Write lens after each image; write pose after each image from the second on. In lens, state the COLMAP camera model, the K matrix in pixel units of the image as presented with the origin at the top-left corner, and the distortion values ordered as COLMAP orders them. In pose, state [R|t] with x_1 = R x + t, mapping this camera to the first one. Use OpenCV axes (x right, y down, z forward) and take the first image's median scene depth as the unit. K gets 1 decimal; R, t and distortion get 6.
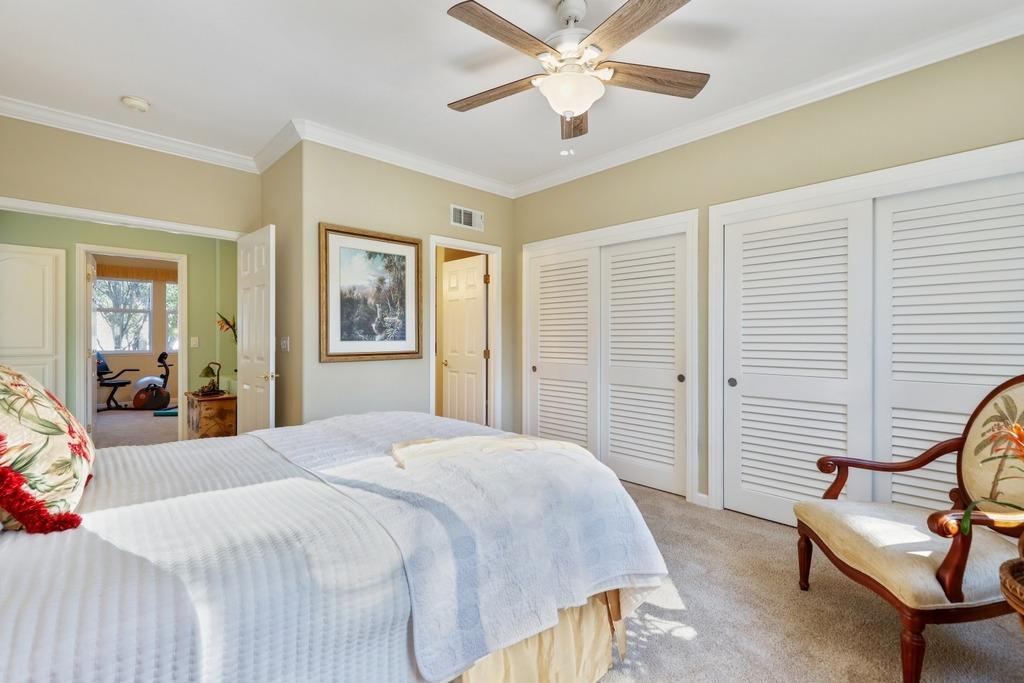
lens RADIAL K [[470.5, 0, 511.3], [0, 470.5, 335.1], [0, 0, 1]] dist [0.021879, -0.000149]
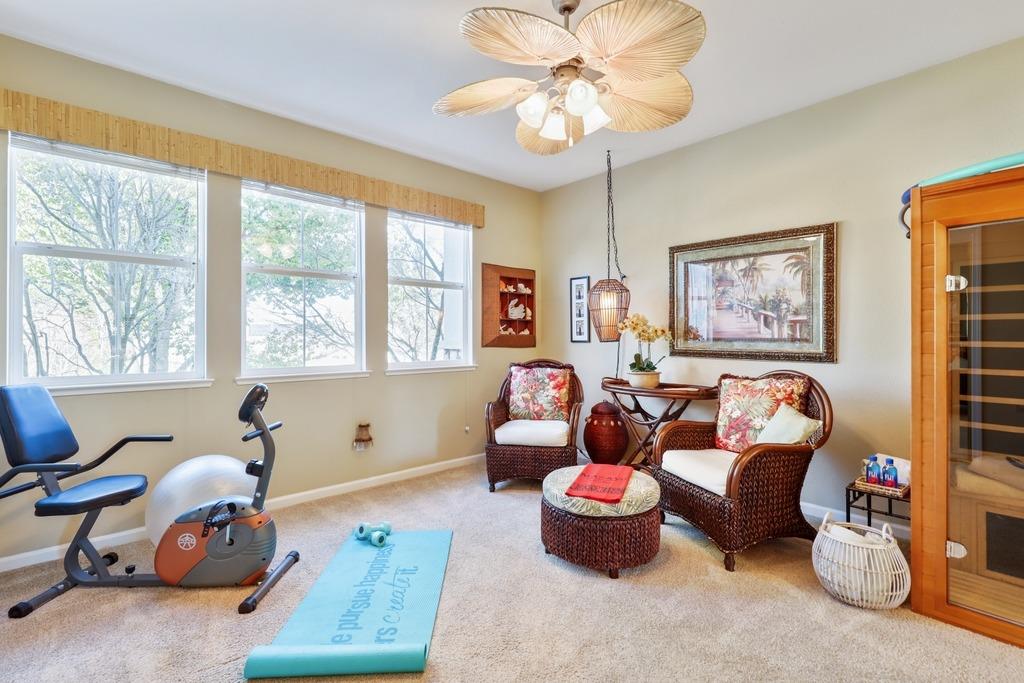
lens RADIAL K [[470.5, 0, 511.3], [0, 470.5, 335.1], [0, 0, 1]] dist [0.021879, -0.000149]
pose [[0.999814, -0.004940, -0.018650, -0.568647], [0.004921, 0.999987, -0.001091, 0.005723], [0.018655, 0.000999, 0.999825, 0.711944]]
